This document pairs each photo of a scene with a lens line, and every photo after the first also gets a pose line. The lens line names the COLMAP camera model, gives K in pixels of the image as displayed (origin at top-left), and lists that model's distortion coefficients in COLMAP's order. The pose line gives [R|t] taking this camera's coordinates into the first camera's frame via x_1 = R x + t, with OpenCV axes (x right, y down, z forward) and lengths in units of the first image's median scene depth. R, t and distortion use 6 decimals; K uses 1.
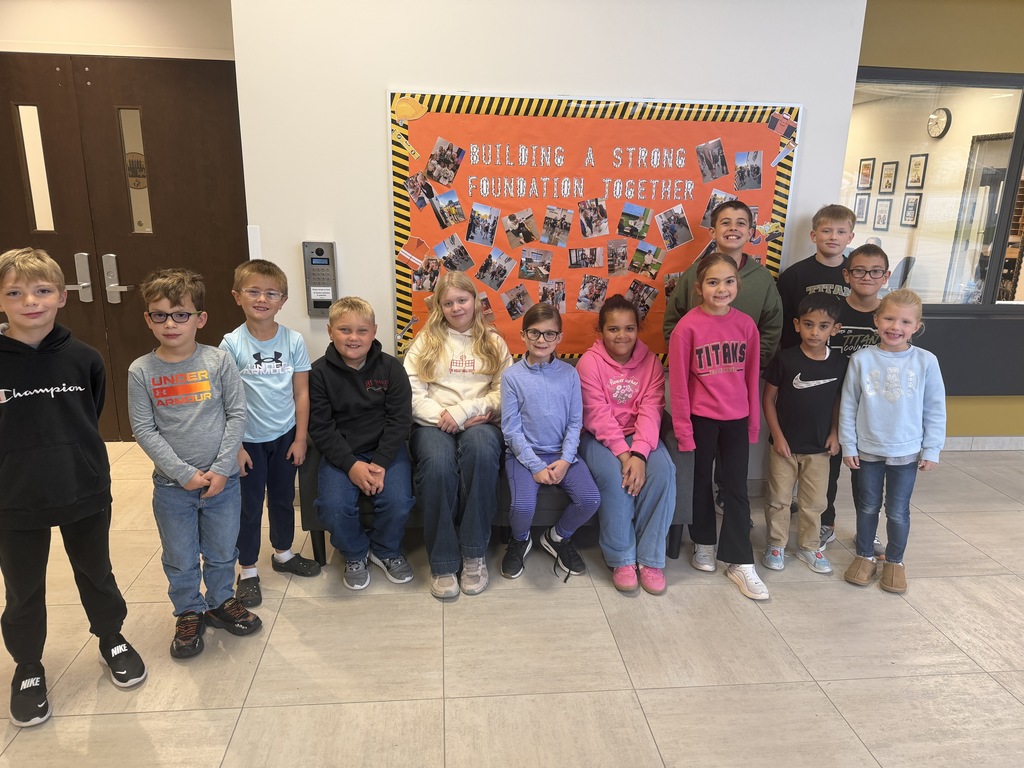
lens RADIAL K [[720.5, 0, 512.9], [0, 720.5, 403.0], [0, 0, 1]] dist [0.049759, -0.057171]
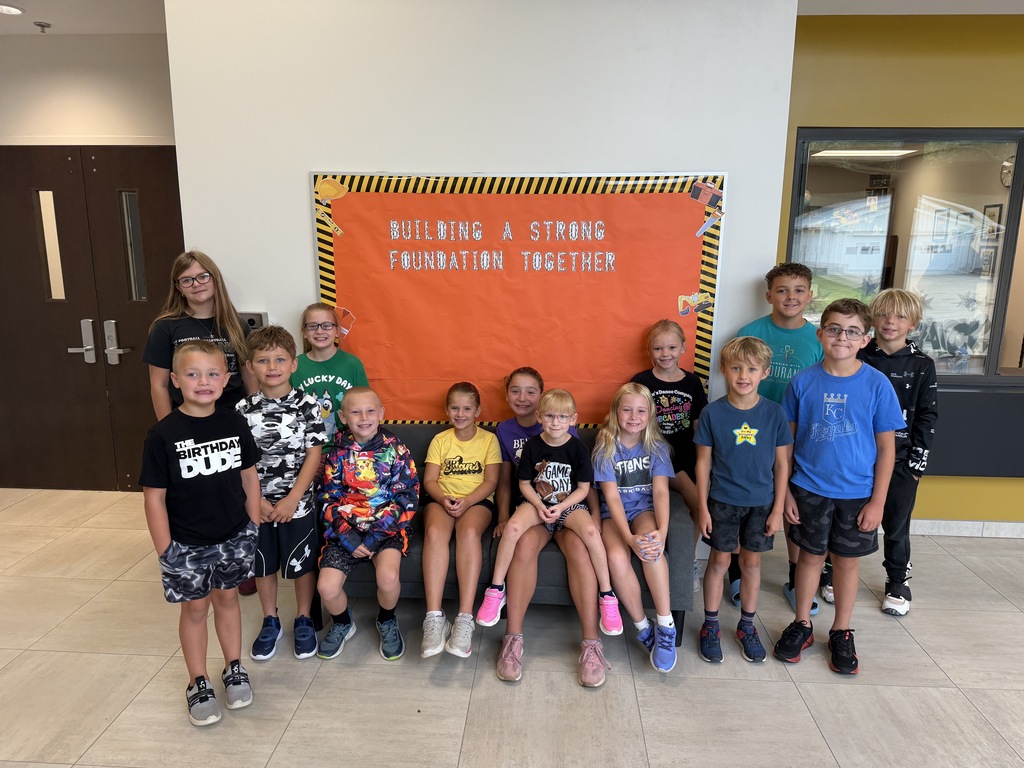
lens RADIAL K [[720.5, 0, 508.6], [0, 720.5, 403.6], [0, 0, 1]] dist [0.049759, -0.057171]
pose [[0.987261, 0.019849, -0.157869, 0.269815], [-0.030001, 0.997614, -0.062186, -0.035139], [0.156258, 0.066131, 0.985500, 0.021620]]
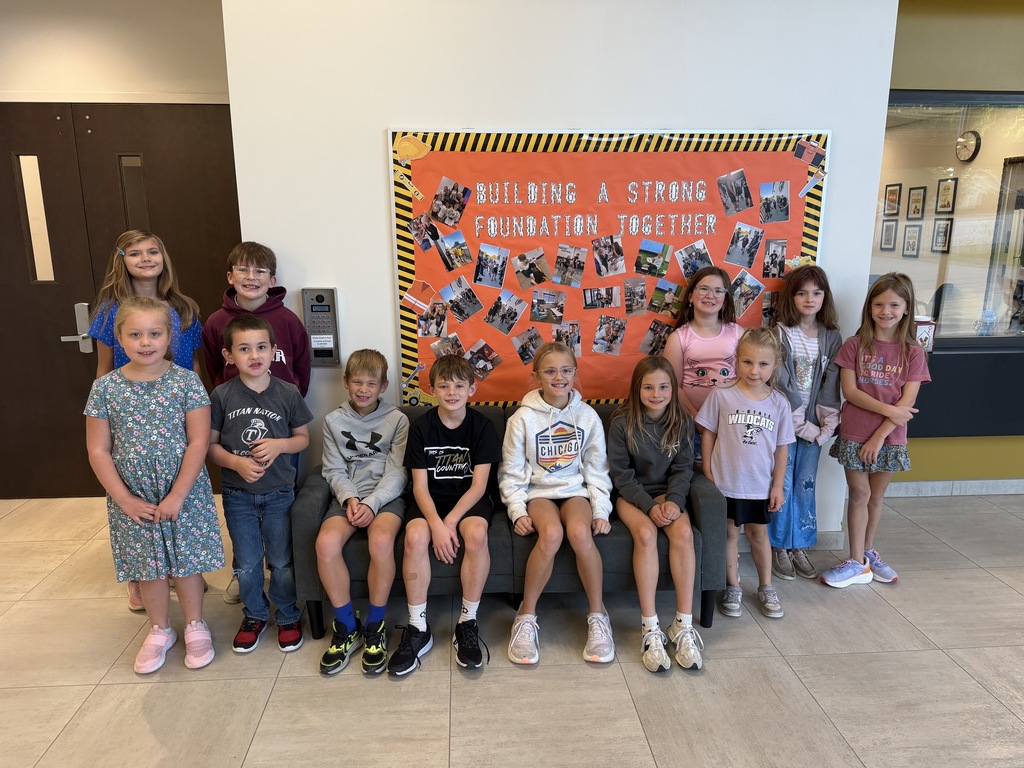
lens RADIAL K [[720.5, 0, 510.3], [0, 720.5, 400.0], [0, 0, 1]] dist [0.049759, -0.057171]
pose [[0.999235, -0.017073, -0.035186, 0.013370], [0.015390, 0.998750, -0.047557, -0.026948], [0.035954, 0.046980, 0.998249, 0.068624]]
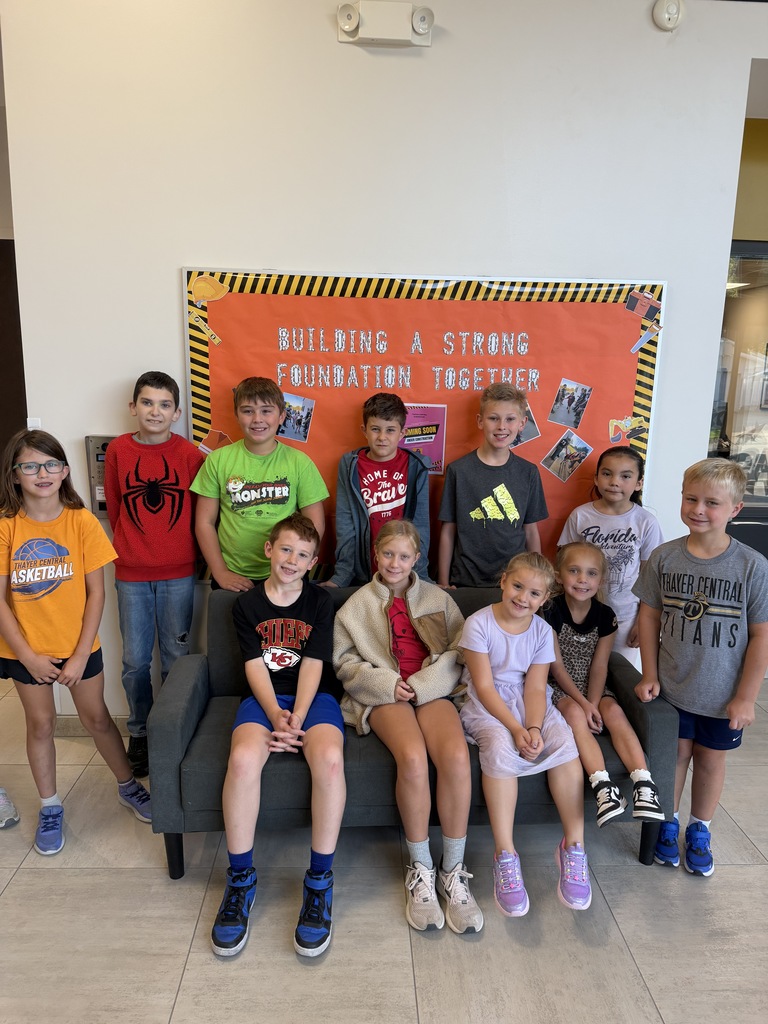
lens RADIAL K [[720.5, 0, 382.0], [0, 720.5, 527.6], [0, 0, 1]] dist [0.049759, -0.057171]
pose [[0.998183, 0.013600, -0.058698, 0.117323], [-0.017985, 0.997032, -0.074852, -0.051376], [0.057506, 0.075771, 0.995466, 0.149526]]
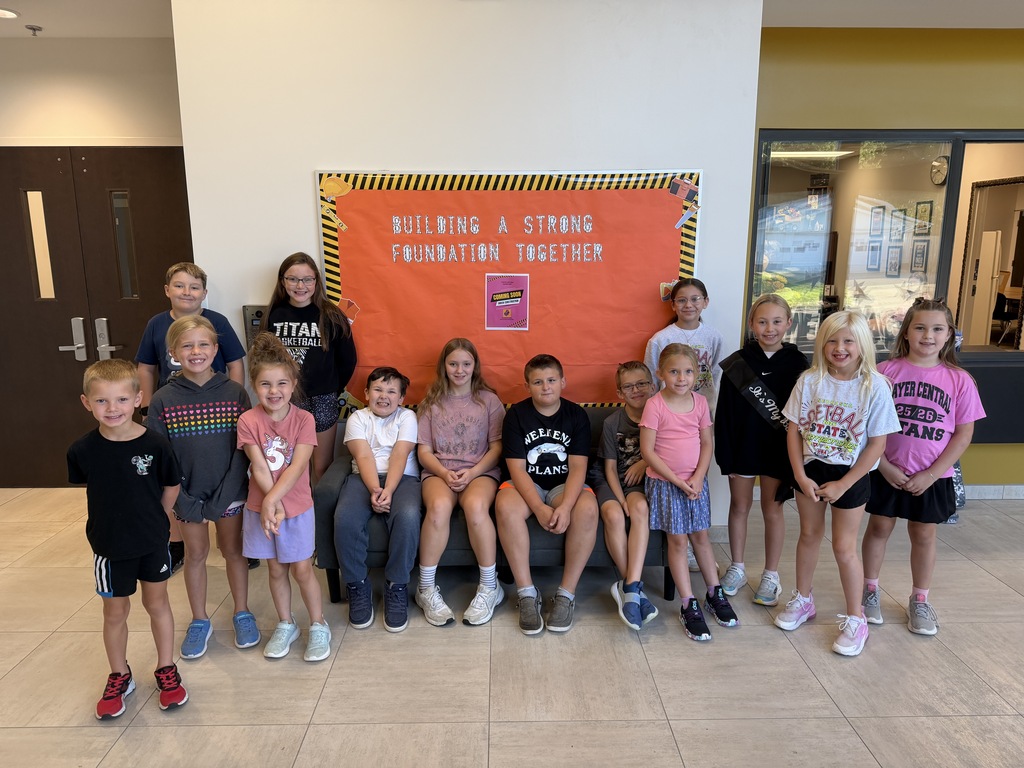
lens RADIAL K [[720.5, 0, 509.5], [0, 720.5, 399.7], [0, 0, 1]] dist [0.049759, -0.057171]
pose [[0.996101, -0.006659, -0.087964, 0.208402], [0.000340, 0.997429, -0.071666, 0.001300], [0.088215, 0.071356, 0.993542, -0.058691]]
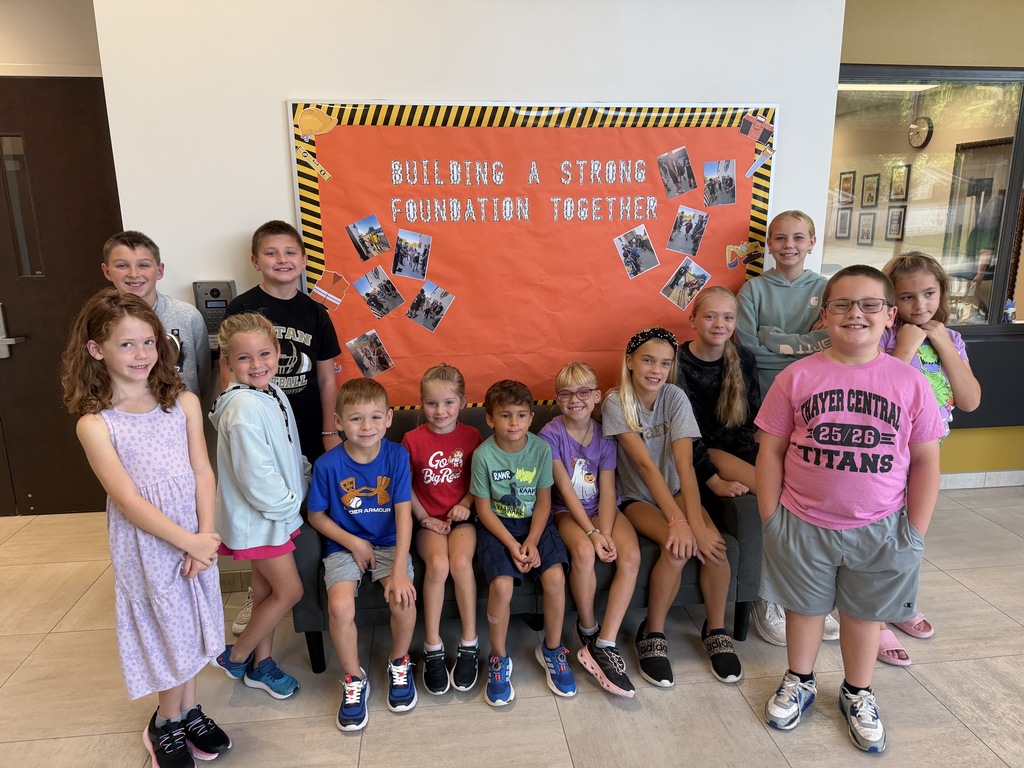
lens RADIAL K [[720.5, 0, 515.6], [0, 720.5, 403.1], [0, 0, 1]] dist [0.049759, -0.057171]
pose [[0.999229, -0.035537, 0.016716, 0.060325], [0.036072, 0.998807, -0.032911, -0.040876], [-0.015526, 0.033489, 0.999318, 0.157471]]
